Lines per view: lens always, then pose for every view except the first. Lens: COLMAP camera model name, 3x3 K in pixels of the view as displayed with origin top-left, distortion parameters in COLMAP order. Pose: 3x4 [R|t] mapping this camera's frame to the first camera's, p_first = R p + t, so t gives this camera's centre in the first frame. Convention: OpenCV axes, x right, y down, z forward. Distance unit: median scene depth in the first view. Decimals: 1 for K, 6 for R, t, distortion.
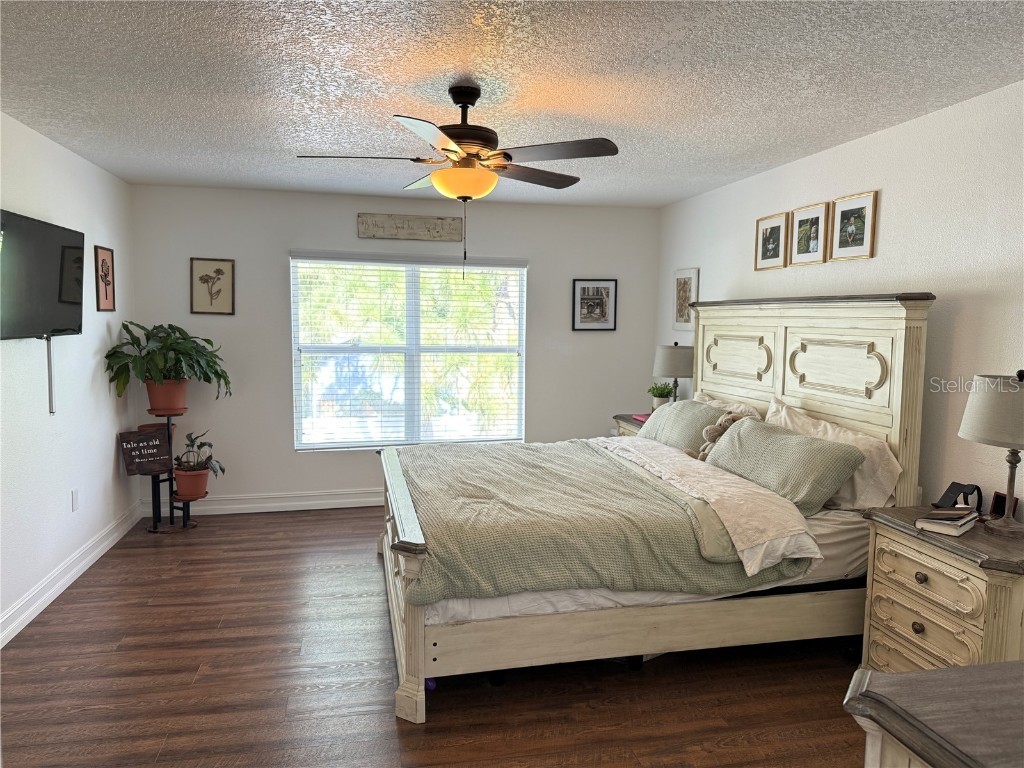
lens RADIAL K [[722.3, 0, 512.0], [0, 722.3, 384.0], [0, 0, 1]] dist [0.075365, -0.092508]
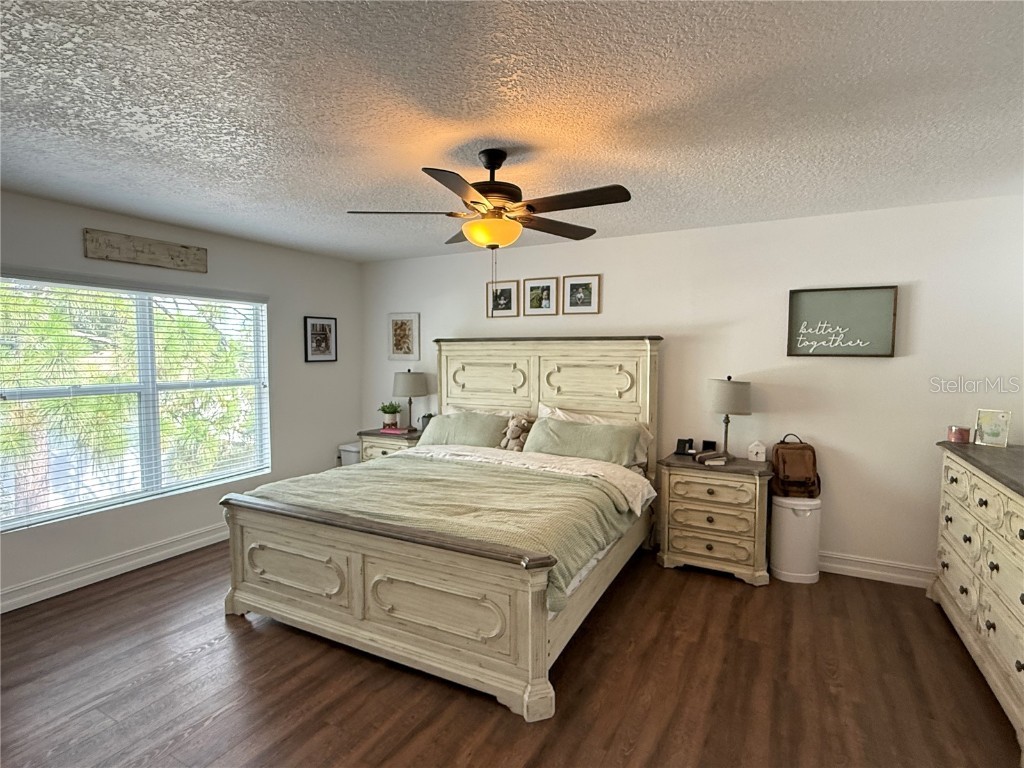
lens RADIAL K [[530.8, 0, 512.0], [0, 530.8, 384.0], [0, 0, 1]] dist [-0.003721, -0.001405]
pose [[0.644999, -0.054173, 0.762261, -0.454836], [0.074372, 0.997199, 0.007939, -0.030740], [-0.760556, 0.051570, 0.647221, 0.303774]]
